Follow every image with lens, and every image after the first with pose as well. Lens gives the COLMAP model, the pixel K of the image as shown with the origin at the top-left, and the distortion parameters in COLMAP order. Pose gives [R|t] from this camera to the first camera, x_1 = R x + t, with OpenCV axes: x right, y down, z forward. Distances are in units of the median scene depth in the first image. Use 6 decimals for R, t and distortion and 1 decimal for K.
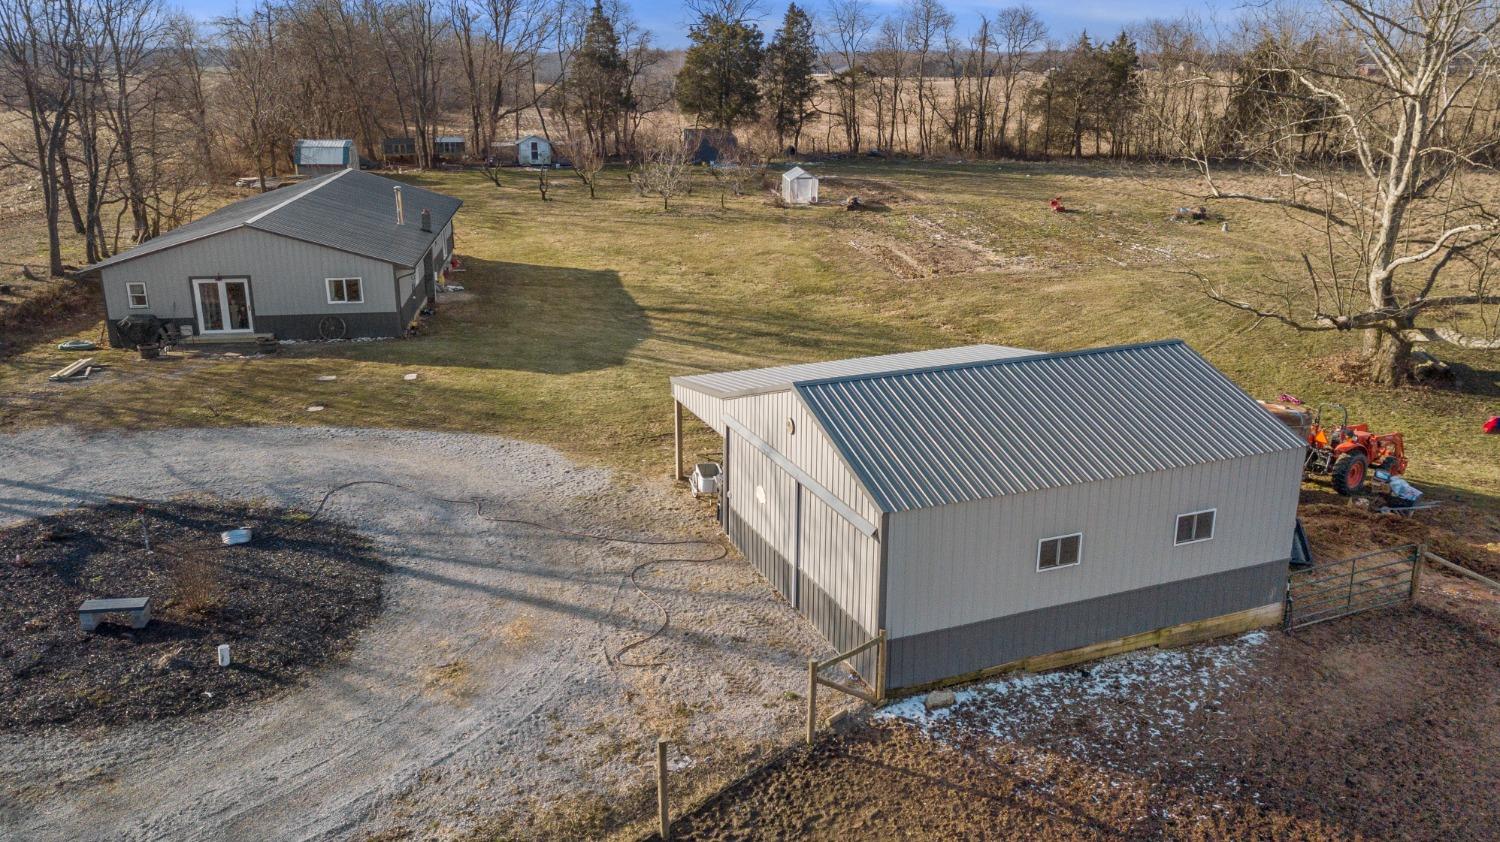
lens RADIAL K [[1170.6, 0, 754.2], [0, 1170.6, 415.0], [0, 0, 1]] dist [0.043455, -0.000301]
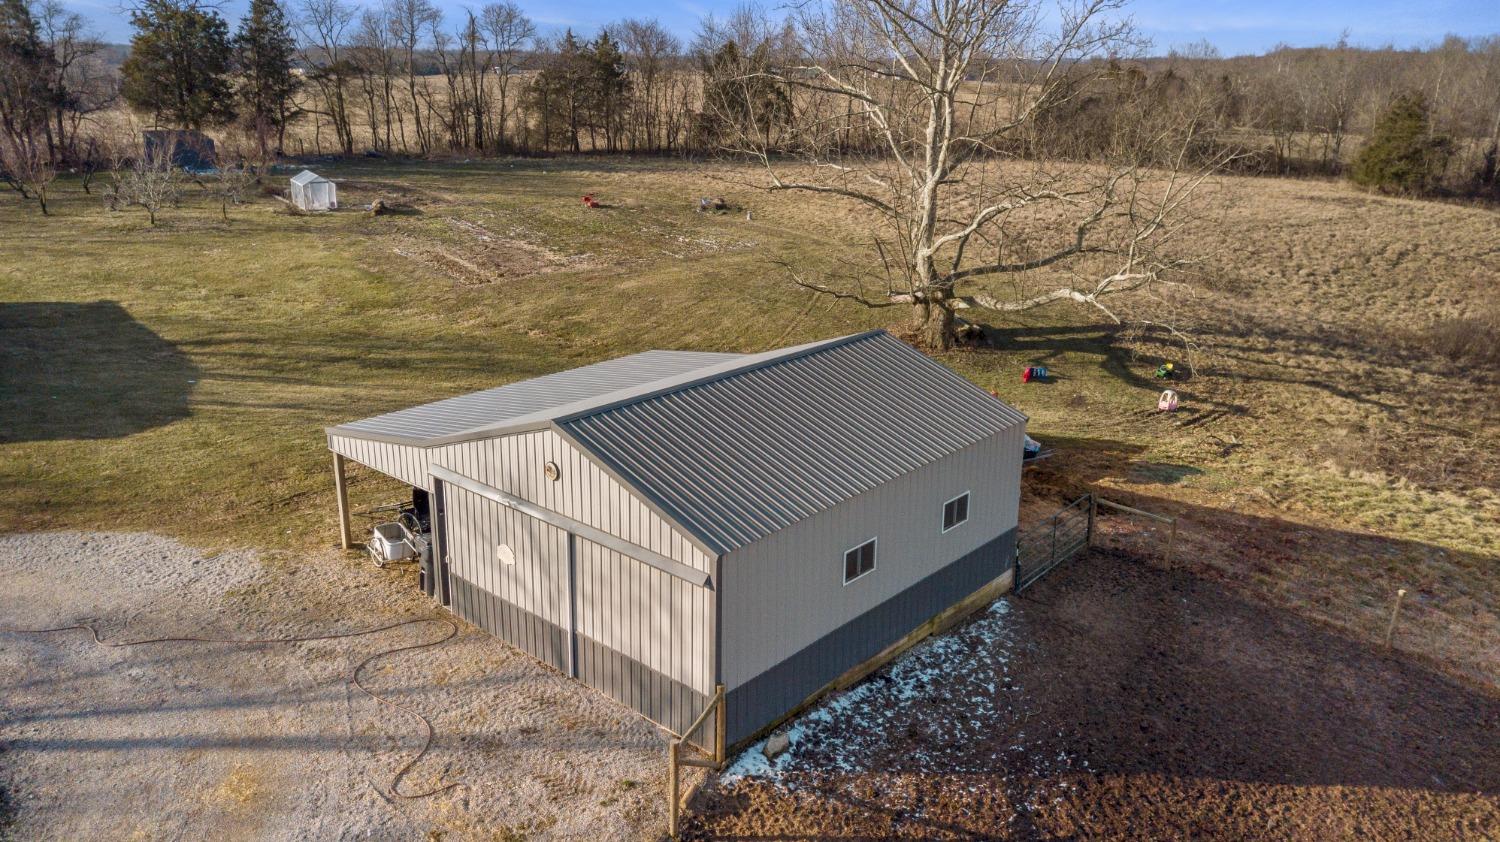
lens RADIAL K [[1158.7, 0, 761.0], [0, 1158.7, 402.3], [0, 0, 1]] dist [0.026959, 0.003261]
pose [[0.896868, -0.118483, 0.426133, -0.089963], [0.120915, 0.992431, 0.021452, -0.018992], [-0.425449, 0.032286, 0.904406, 0.077482]]
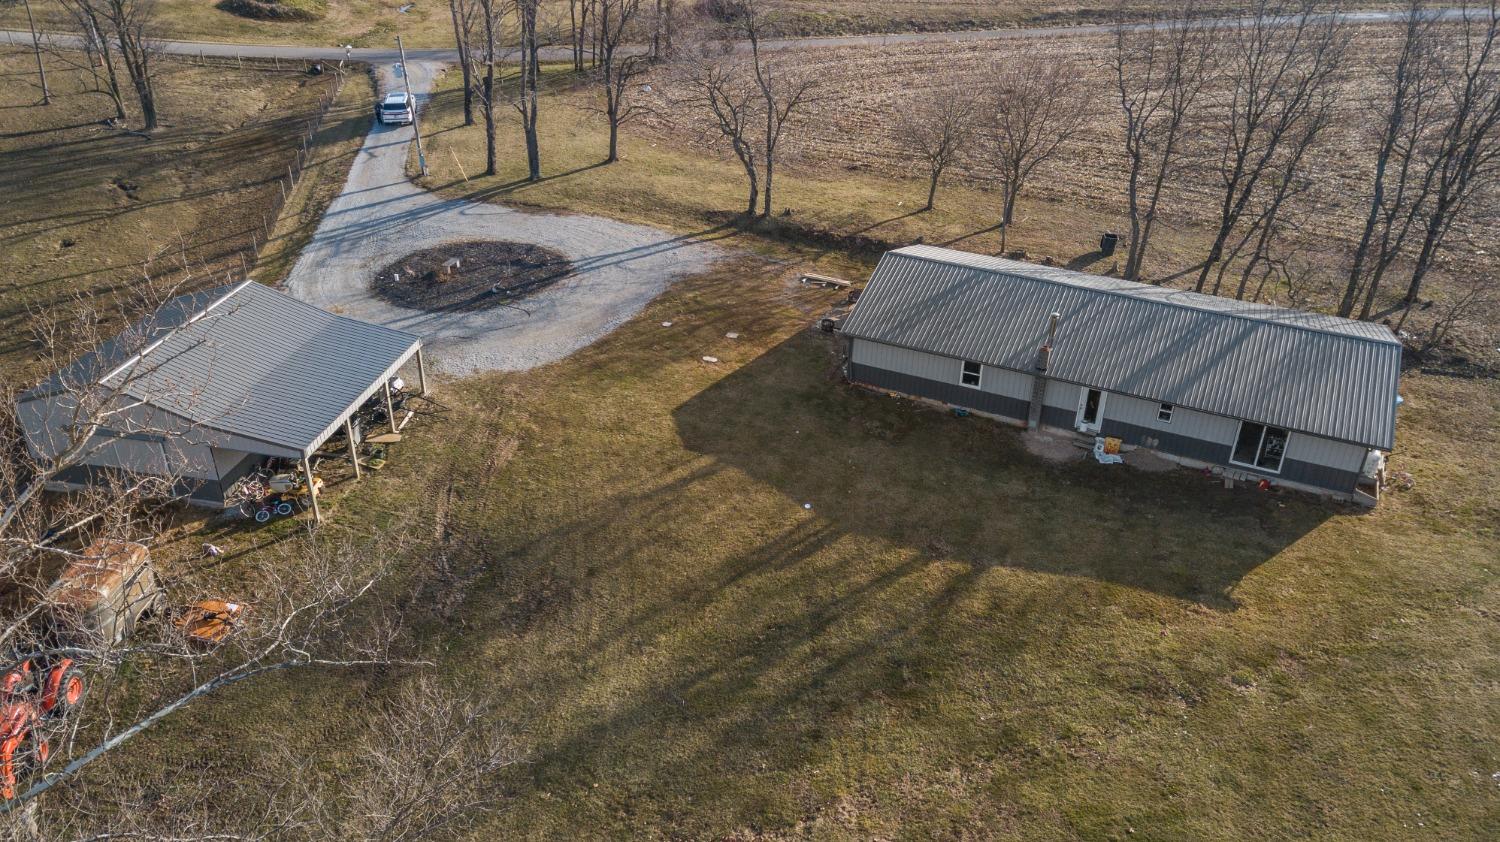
lens RADIAL K [[1158.7, 0, 761.0], [0, 1158.7, 402.3], [0, 0, 1]] dist [0.026959, 0.003261]
pose [[-0.550472, 0.399187, -0.733232, 0.560943], [-0.258936, 0.753328, 0.604523, -0.668958], [0.793683, 0.522634, -0.311322, 1.205534]]
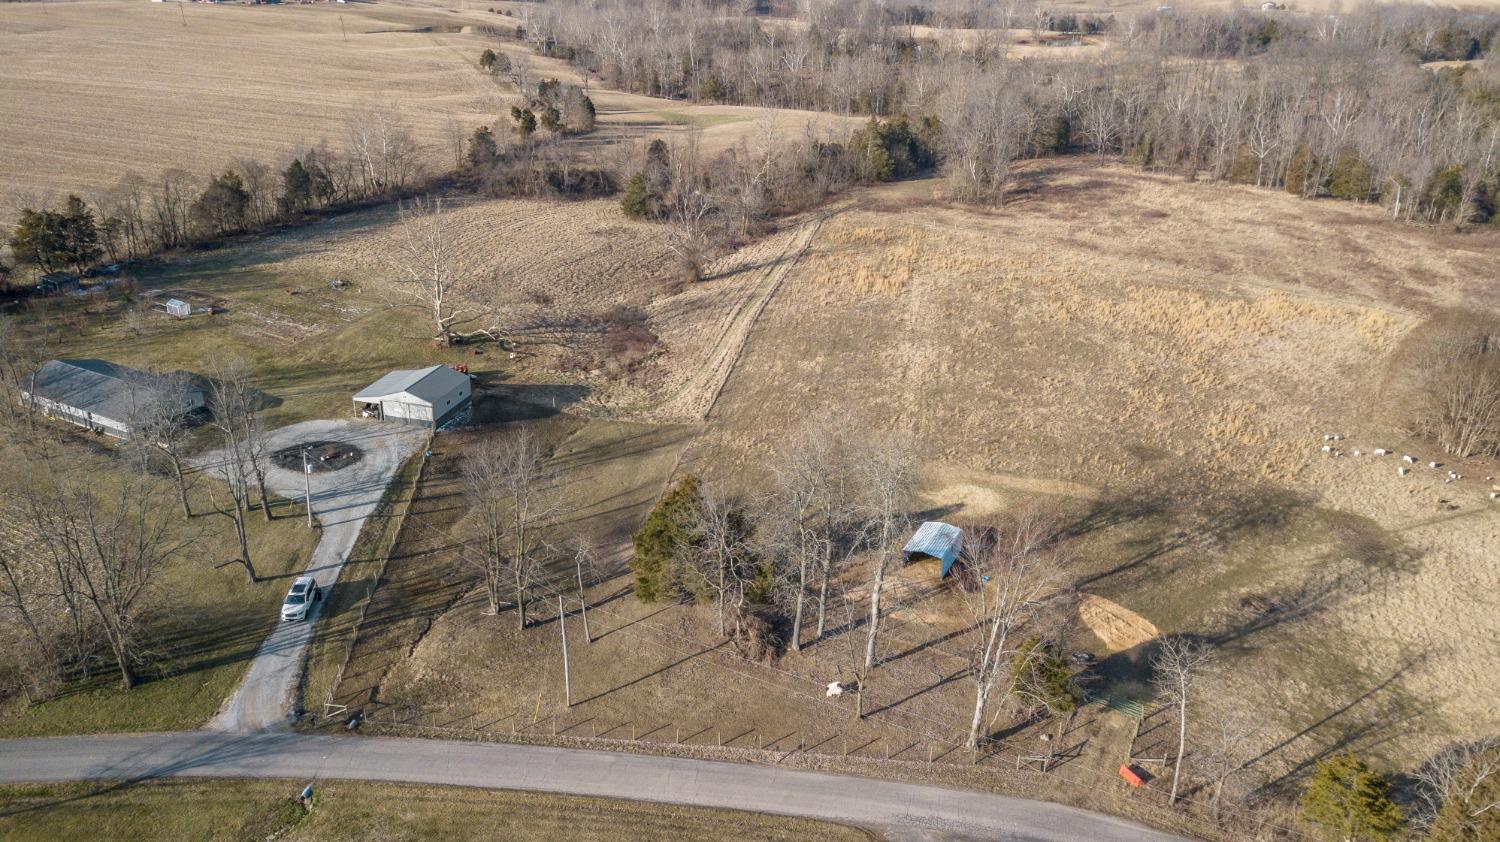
lens RADIAL K [[1150.9, 0, 755.3], [0, 1150.9, 421.0], [0, 0, 1]] dist [0.013684, 0.015063]
pose [[0.618369, -0.305604, 0.724035, -1.593089], [0.218556, 0.951824, 0.215090, -0.376061], [-0.754886, 0.025237, 0.655370, -2.145697]]
